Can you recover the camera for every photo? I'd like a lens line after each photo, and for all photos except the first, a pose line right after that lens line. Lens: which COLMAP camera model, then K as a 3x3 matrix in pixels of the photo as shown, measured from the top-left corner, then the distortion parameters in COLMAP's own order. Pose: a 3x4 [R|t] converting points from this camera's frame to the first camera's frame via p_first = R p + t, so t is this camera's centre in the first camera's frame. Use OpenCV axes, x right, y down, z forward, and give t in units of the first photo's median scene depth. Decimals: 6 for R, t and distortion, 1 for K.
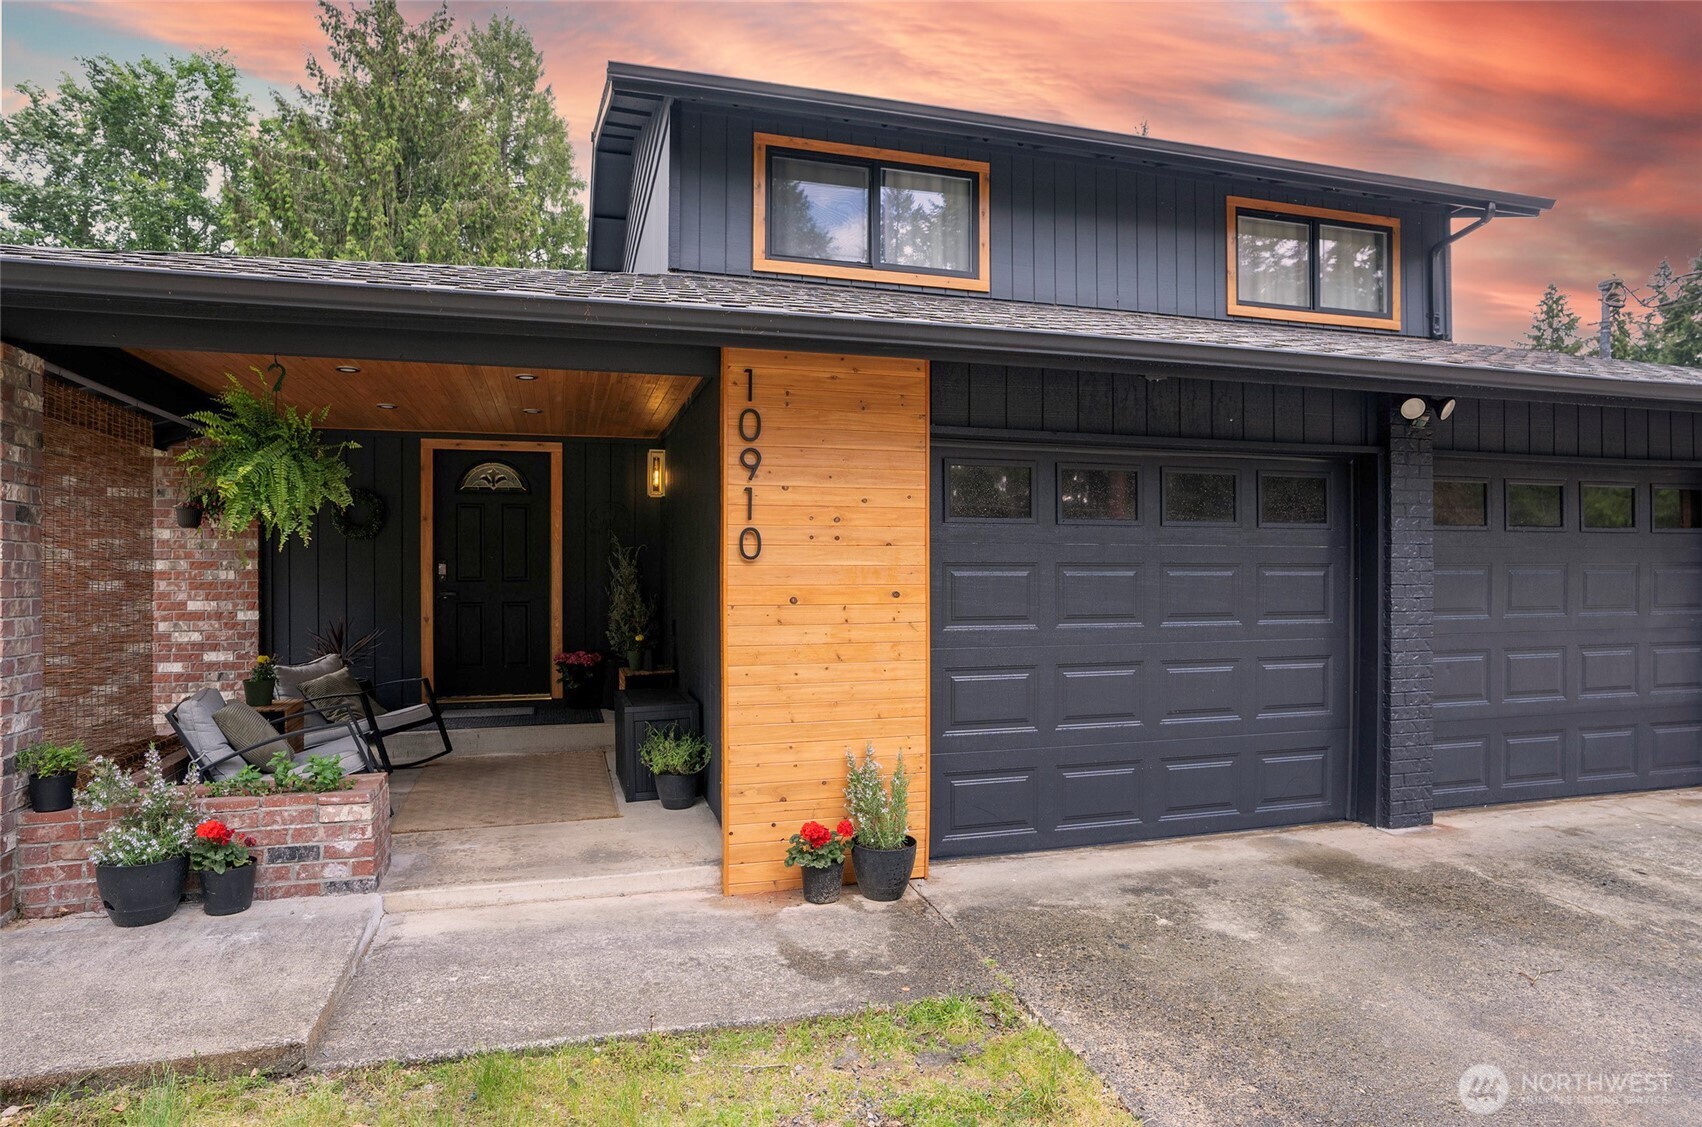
lens RADIAL K [[928.2, 0, 851.0], [0, 928.2, 563.5], [0, 0, 1]] dist [-0.046089, 0.026377]
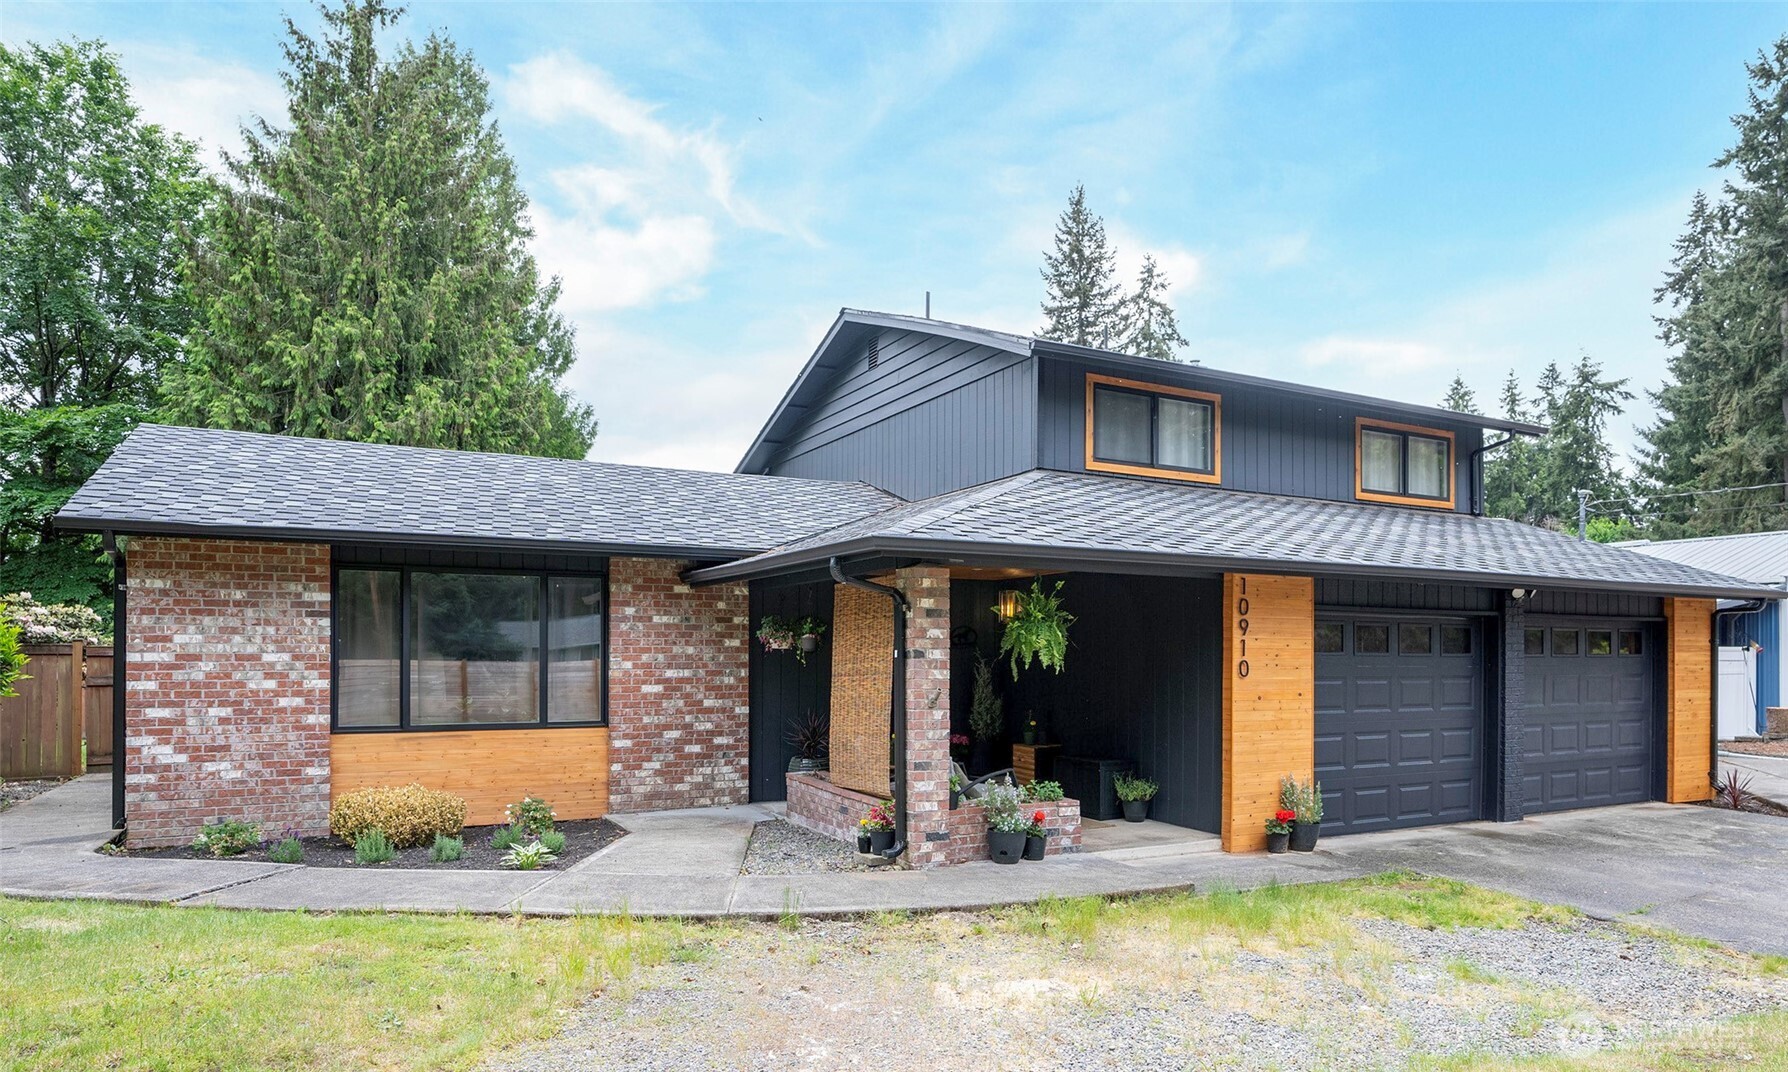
lens RADIAL K [[1126.2, 0, 898.3], [0, 1126.2, 648.2], [0, 0, 1]] dist [-0.033548, 0.004065]
pose [[0.978265, 0.006226, 0.207266, -1.030530], [-0.006055, 0.999981, -0.001462, -0.044621], [-0.207271, 0.000176, 0.978283, -0.900621]]
